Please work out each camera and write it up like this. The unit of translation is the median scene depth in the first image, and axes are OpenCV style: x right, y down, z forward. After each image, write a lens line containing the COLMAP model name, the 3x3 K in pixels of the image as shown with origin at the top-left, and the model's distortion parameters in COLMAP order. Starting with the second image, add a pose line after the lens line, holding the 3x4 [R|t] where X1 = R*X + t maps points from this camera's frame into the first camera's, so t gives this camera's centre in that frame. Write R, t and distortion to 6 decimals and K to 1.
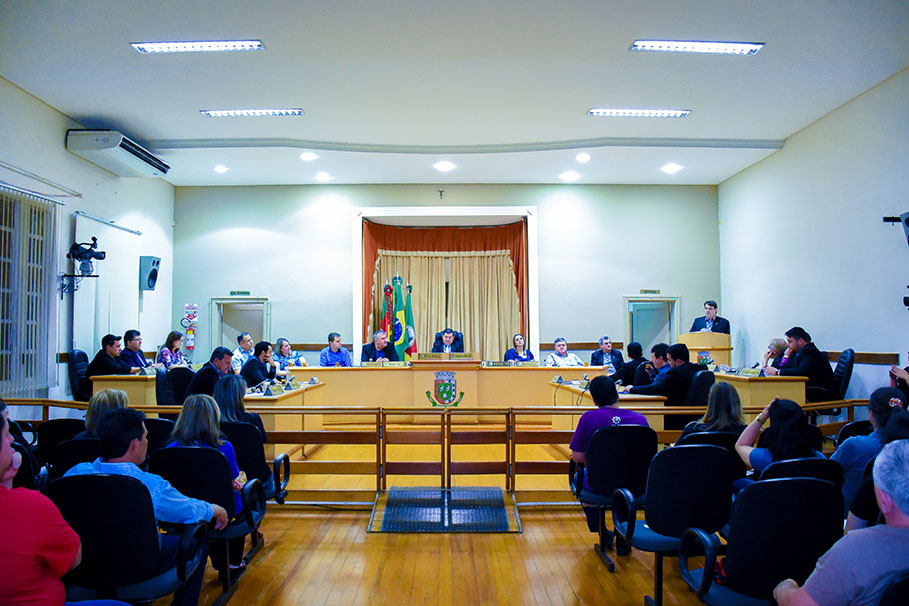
lens RADIAL K [[735.6, 0, 453.4], [0, 735.6, 304.1], [0, 0, 1]] dist [-0.012270, -0.002465]
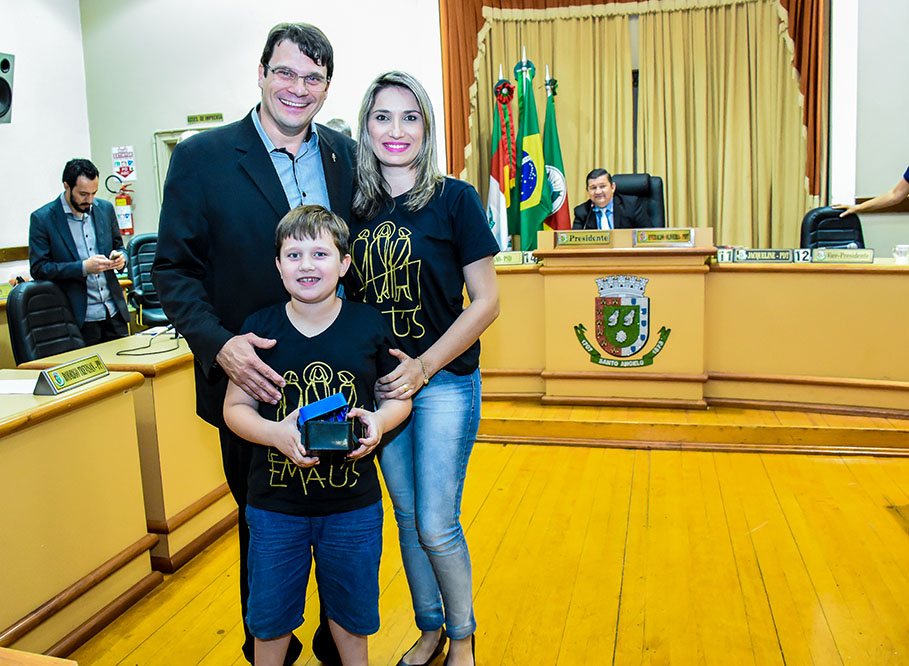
lens RADIAL K [[779.4, 0, 451.7], [0, 779.4, 337.1], [0, 0, 1]] dist [-0.141506, 0.034596]
pose [[0.963040, 0.011429, -0.269116, 0.011730], [0.050288, 0.973904, 0.221318, 0.024294], [0.264623, -0.226672, 0.937334, 0.526589]]
